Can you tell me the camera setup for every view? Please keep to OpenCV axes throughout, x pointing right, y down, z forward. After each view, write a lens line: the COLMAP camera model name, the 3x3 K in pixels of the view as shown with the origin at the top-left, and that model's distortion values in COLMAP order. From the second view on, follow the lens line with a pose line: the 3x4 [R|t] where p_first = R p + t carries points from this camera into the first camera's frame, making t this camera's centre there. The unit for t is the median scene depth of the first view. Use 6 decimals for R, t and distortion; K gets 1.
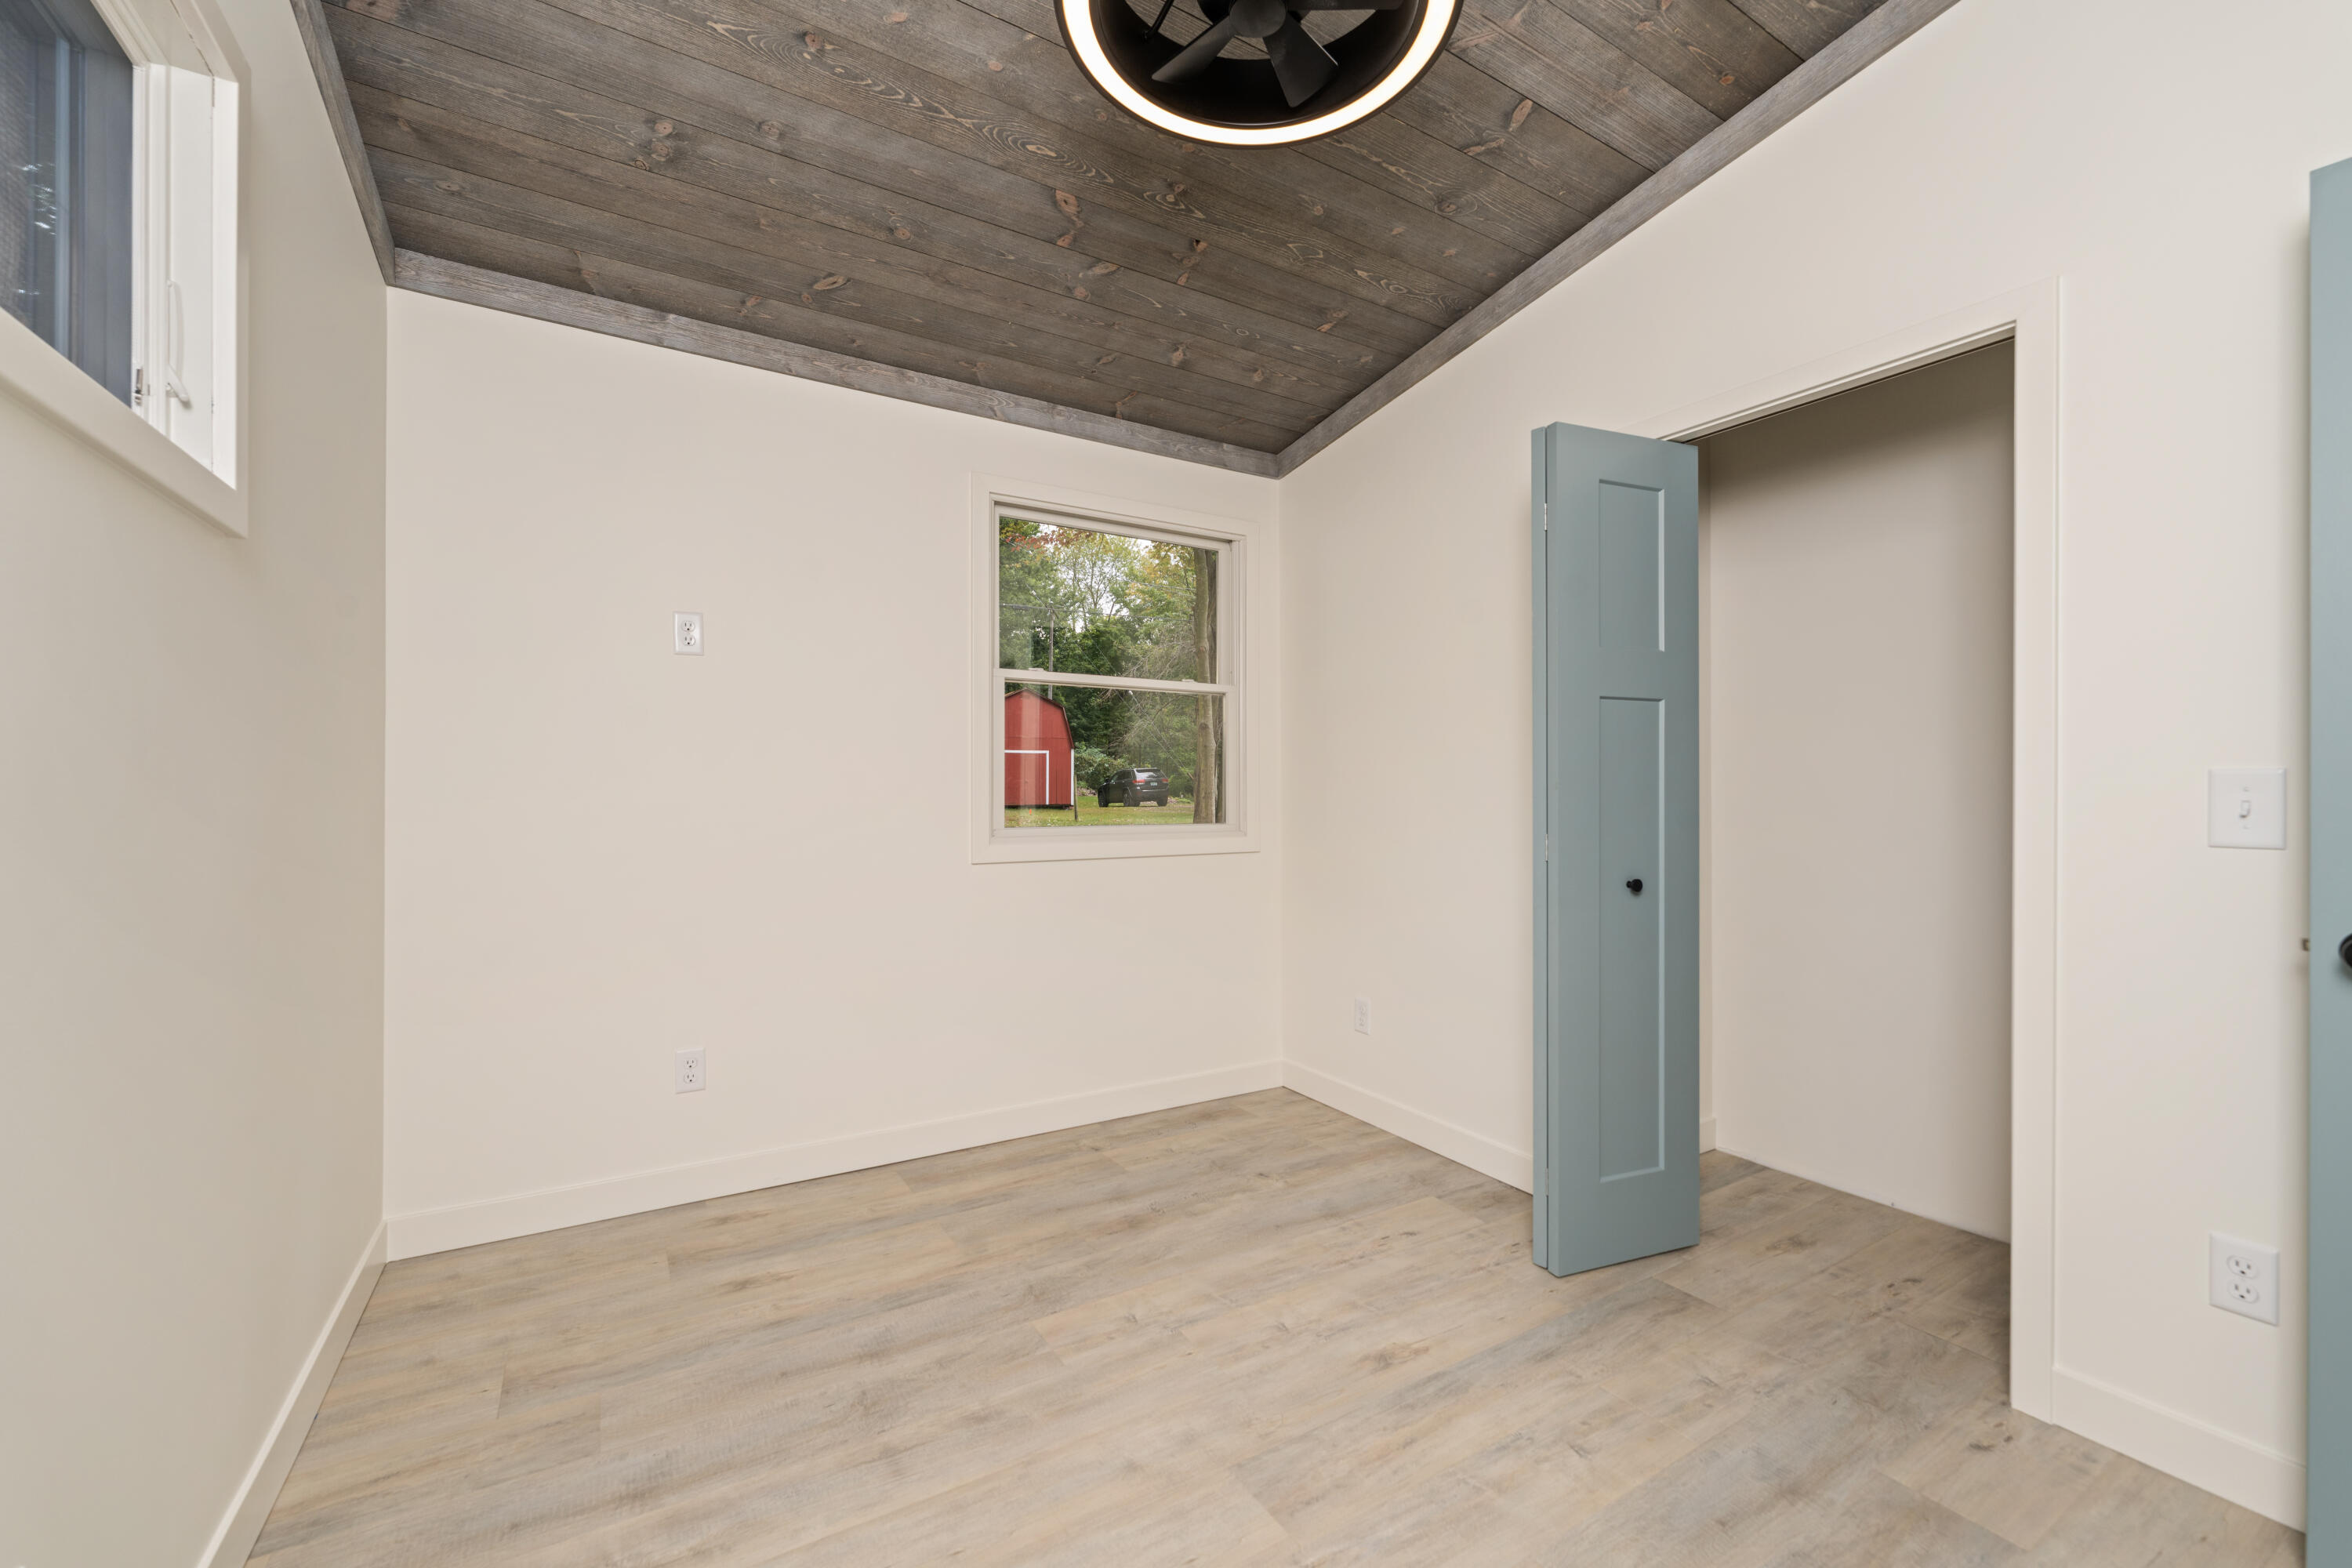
lens RADIAL K [[958.1, 0, 1174.6], [0, 958.1, 797.6], [0, 0, 1]] dist [0.001818, -0.002697]
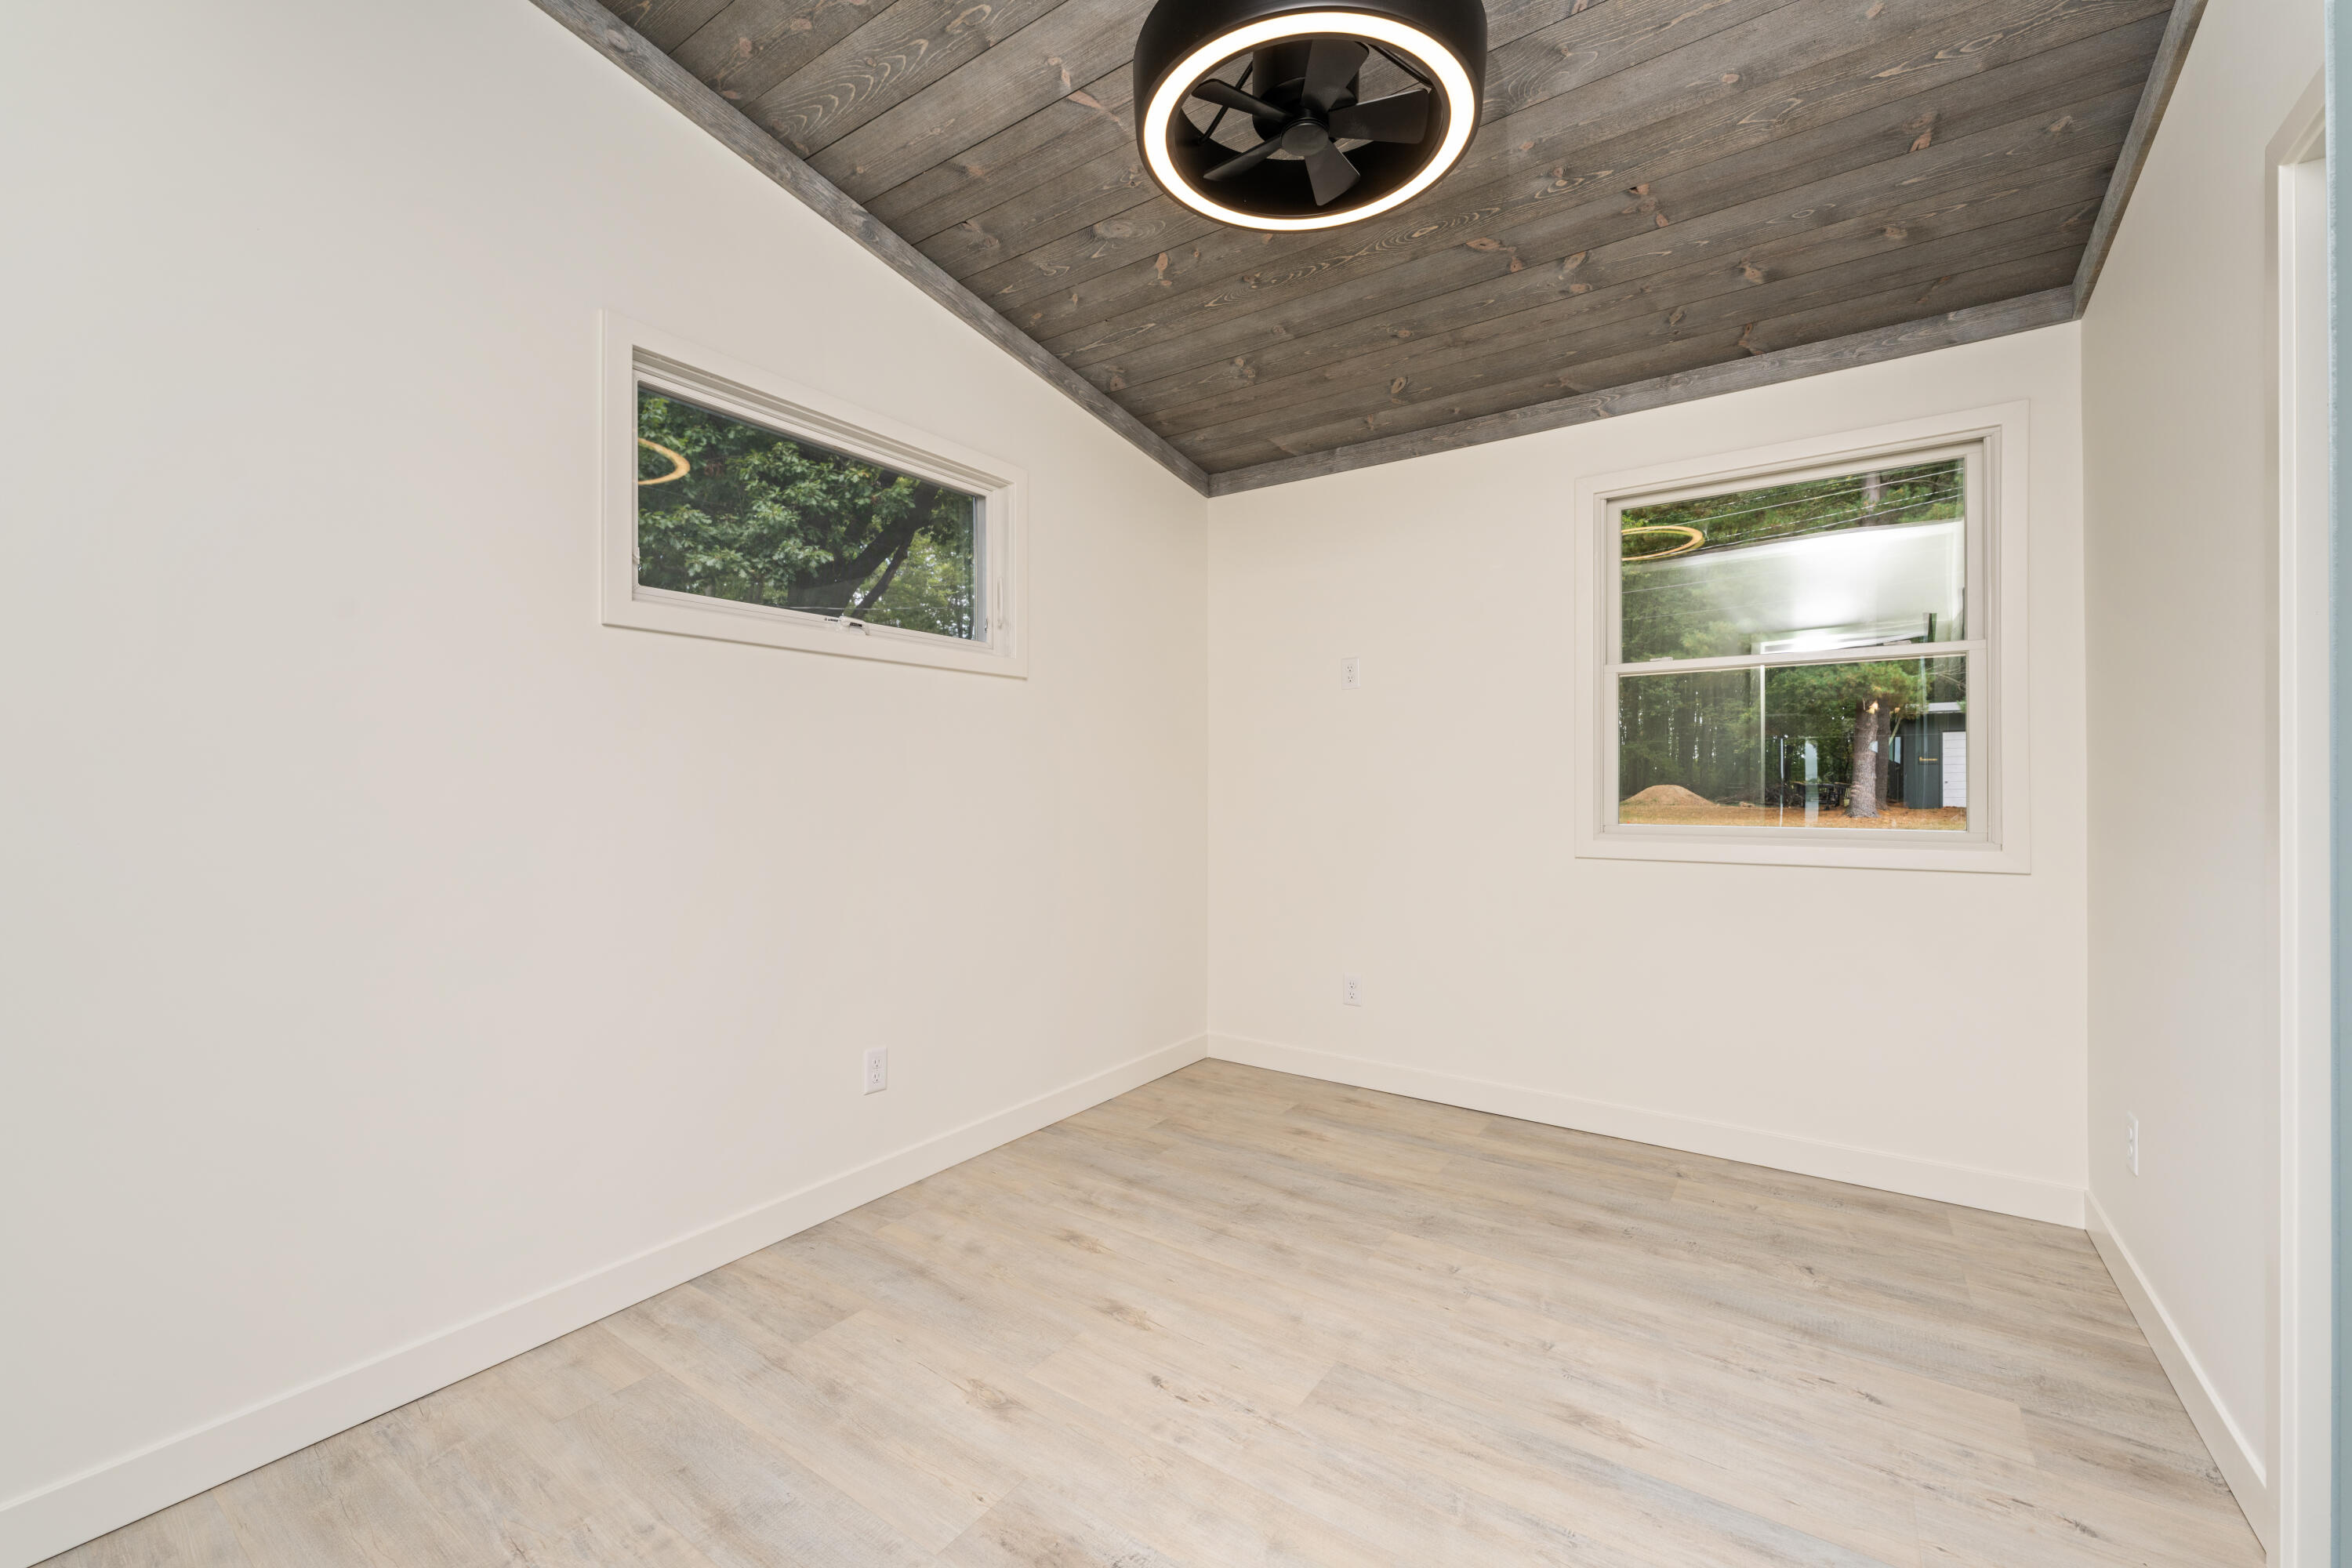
lens RADIAL K [[958.1, 0, 1174.6], [0, 958.1, 797.6], [0, 0, 1]] dist [0.001818, -0.002697]
pose [[0.395236, 0.007426, -0.918550, 0.708204], [-0.005893, 0.999967, 0.005548, 0.002230], [0.918561, 0.003220, 0.395267, 0.235809]]
